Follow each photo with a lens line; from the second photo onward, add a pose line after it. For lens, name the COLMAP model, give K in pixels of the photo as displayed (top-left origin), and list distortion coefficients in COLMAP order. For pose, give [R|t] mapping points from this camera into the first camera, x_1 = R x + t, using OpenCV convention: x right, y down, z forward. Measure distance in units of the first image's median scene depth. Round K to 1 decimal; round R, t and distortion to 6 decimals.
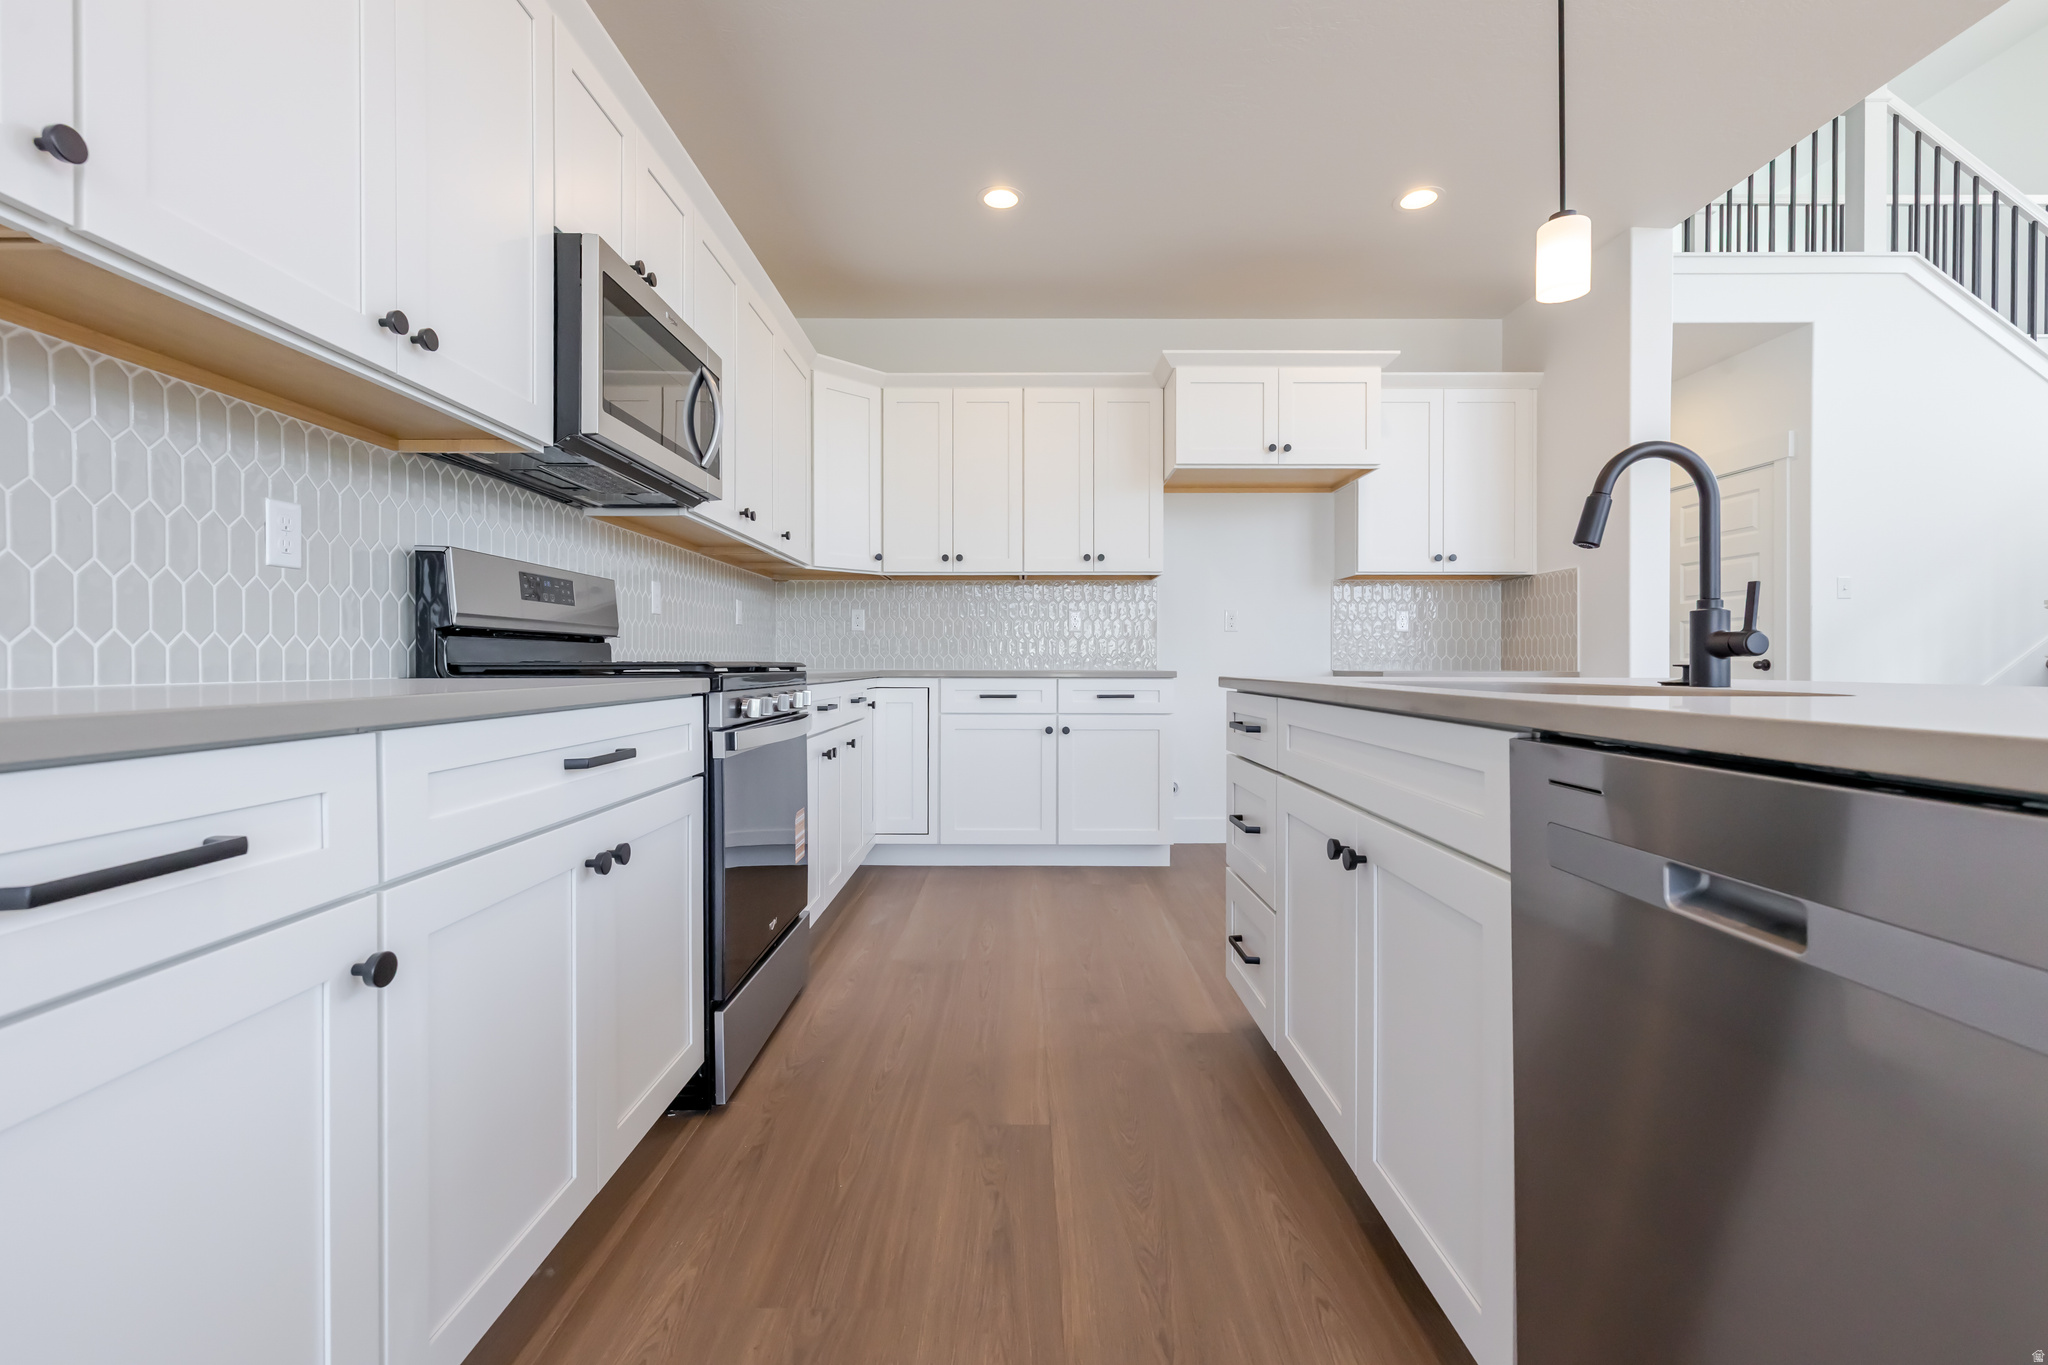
lens RADIAL K [[891.7, 0, 1021.1], [0, 891.7, 655.8], [0, 0, 1]] dist [-0.000332, 0.002946]
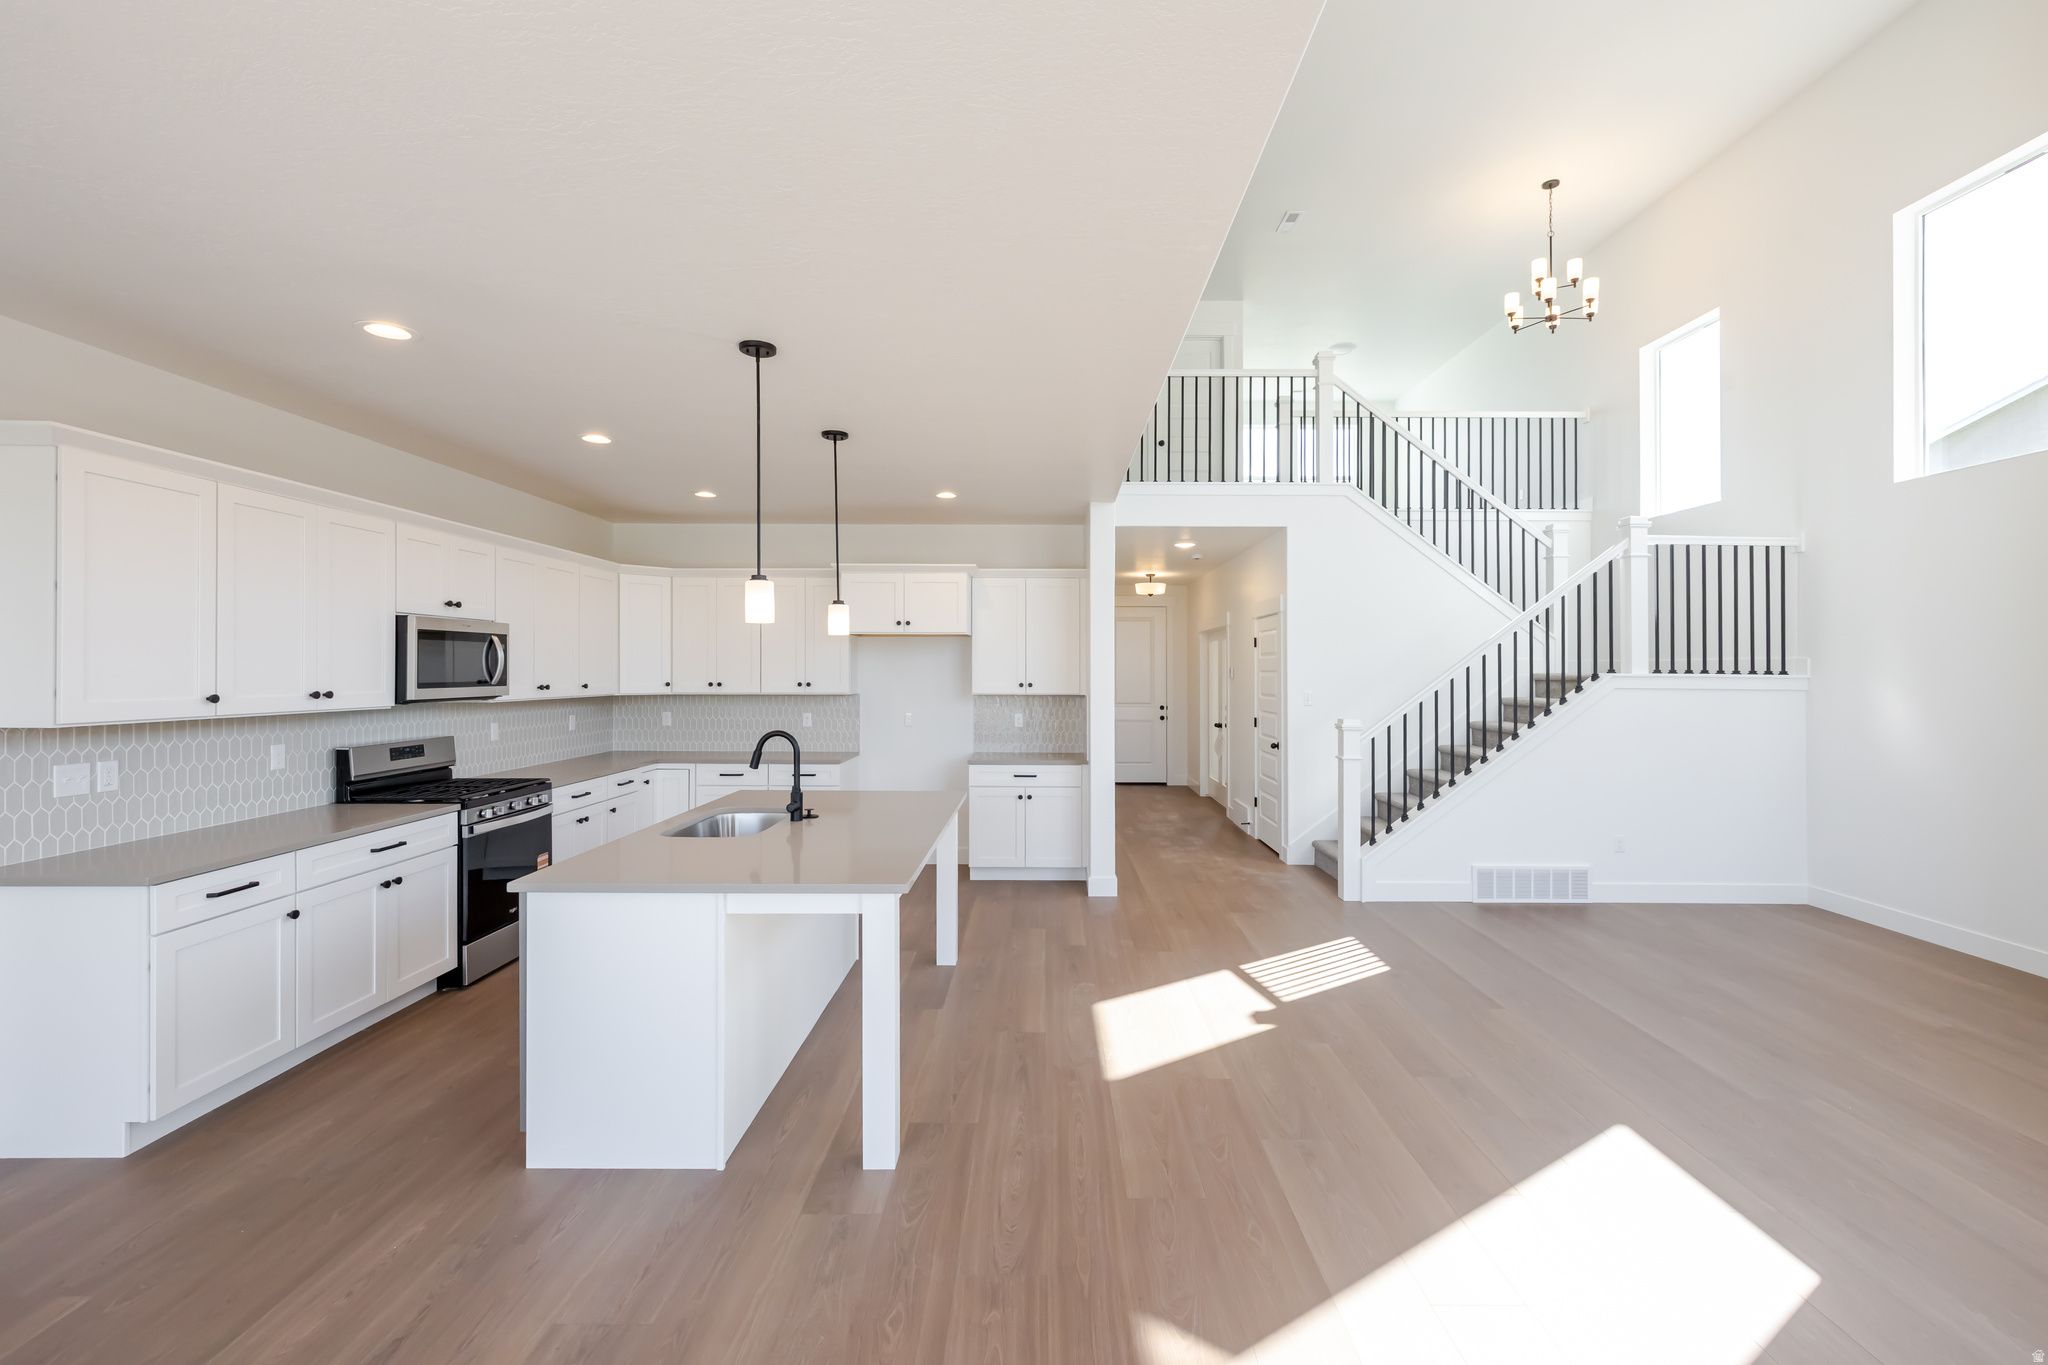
lens RADIAL K [[891.7, 0, 1052.9], [0, 891.7, 658.0], [0, 0, 1]] dist [-0.000332, 0.002946]
pose [[0.999994, 0.002565, 0.002178, 0.931263], [-0.002555, 0.999987, -0.004497, -0.272611], [-0.002190, 0.004491, 0.999988, -1.049746]]
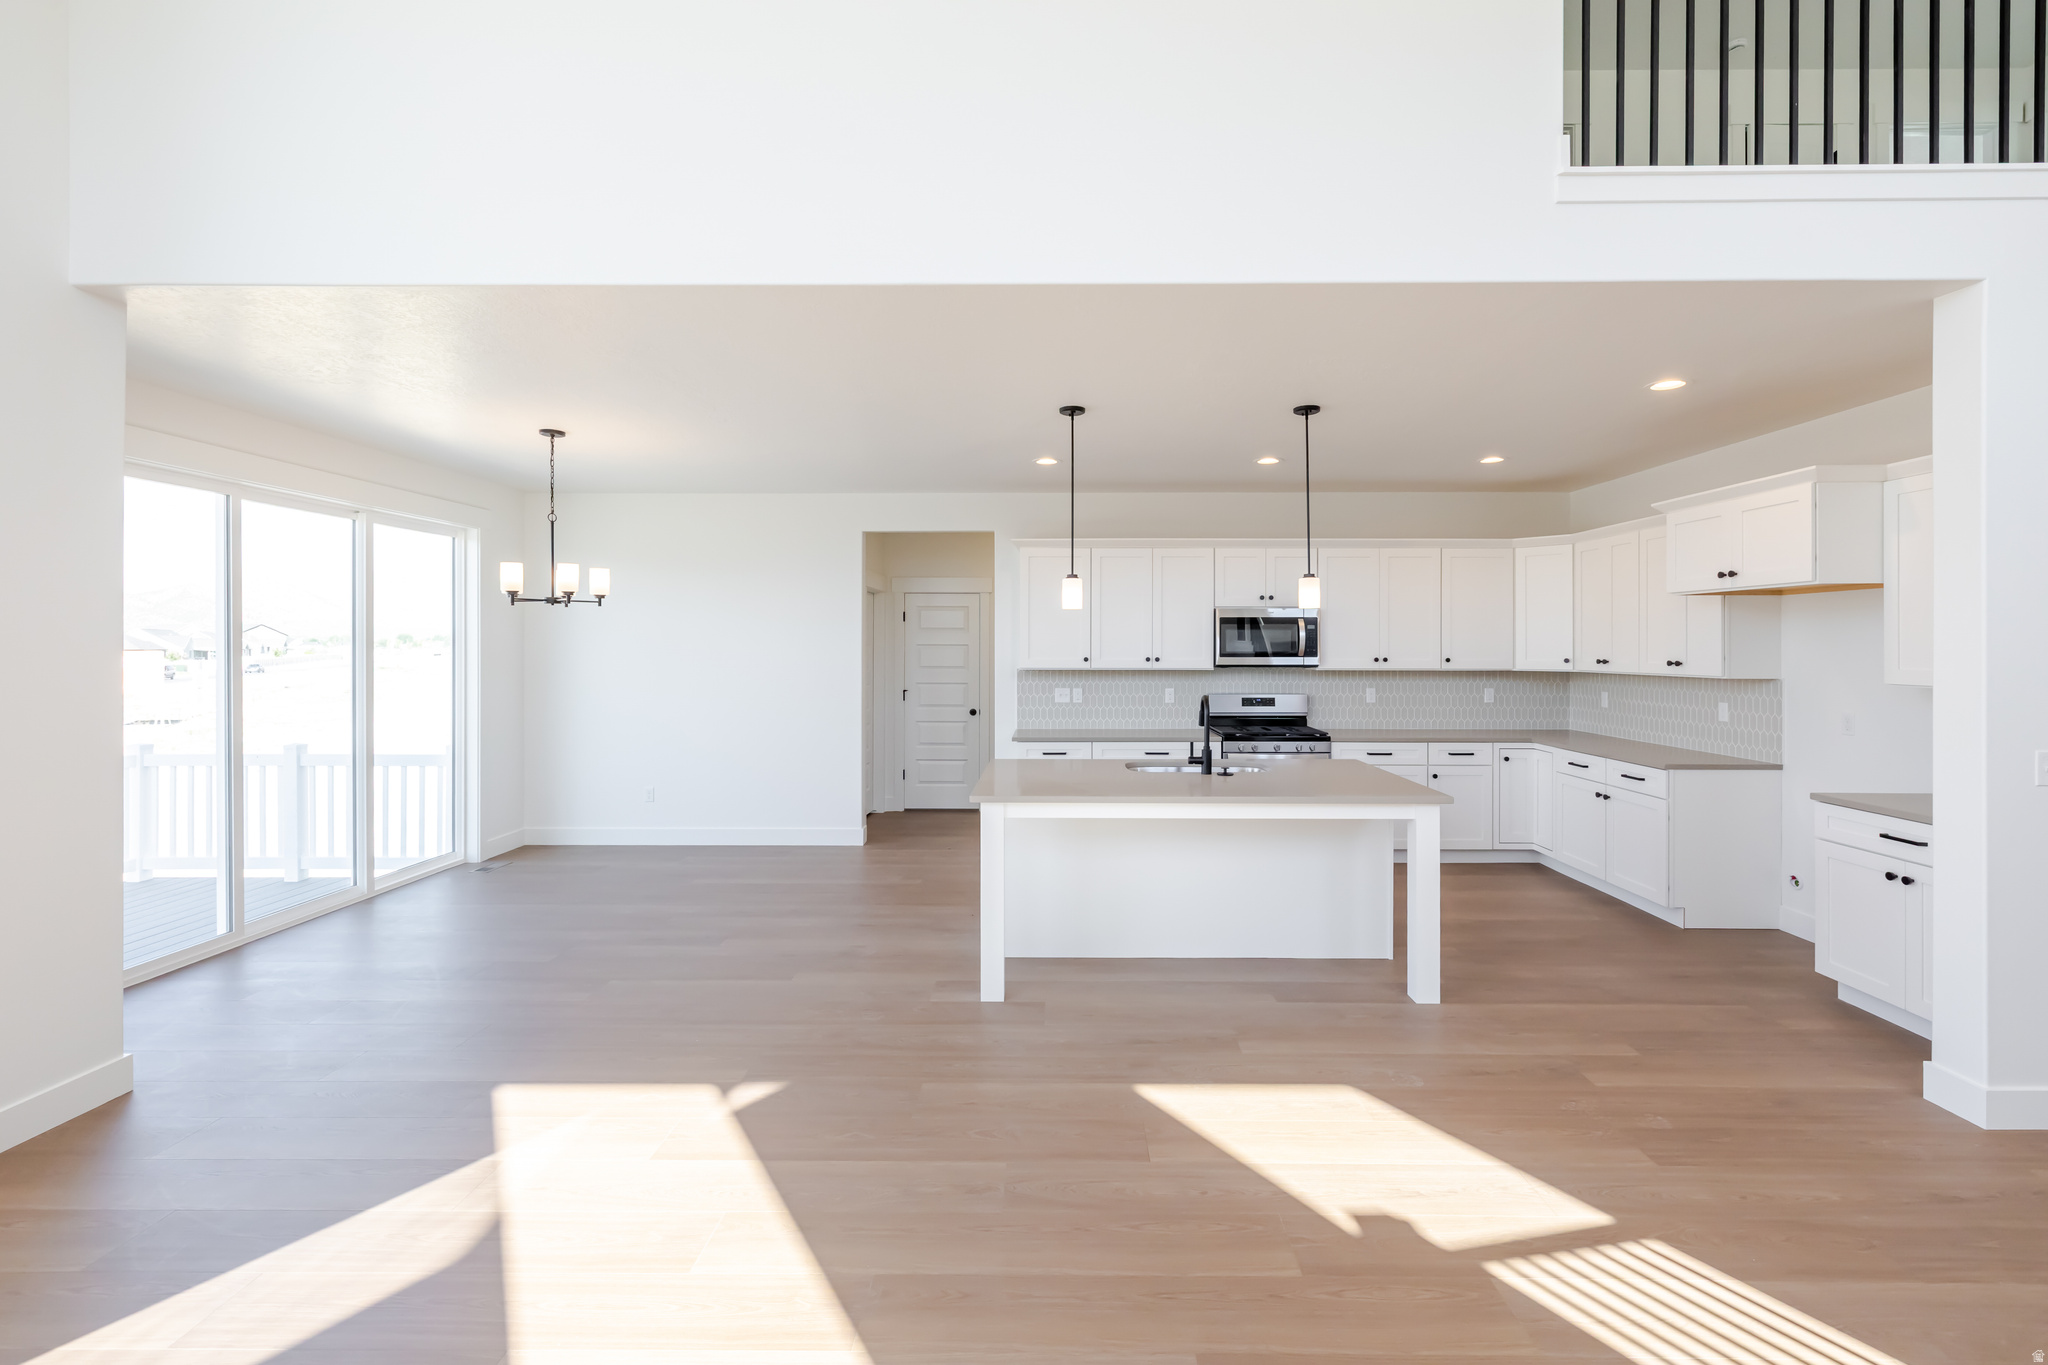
lens RADIAL K [[891.7, 0, 1053.5], [0, 891.7, 652.2], [0, 0, 1]] dist [-0.000332, 0.002946]
pose [[-0.023778, 0.007636, -0.999688, 2.384881], [0.007600, 0.999943, 0.007457, -0.255587], [0.999688, -0.007420, -0.023835, 0.334668]]
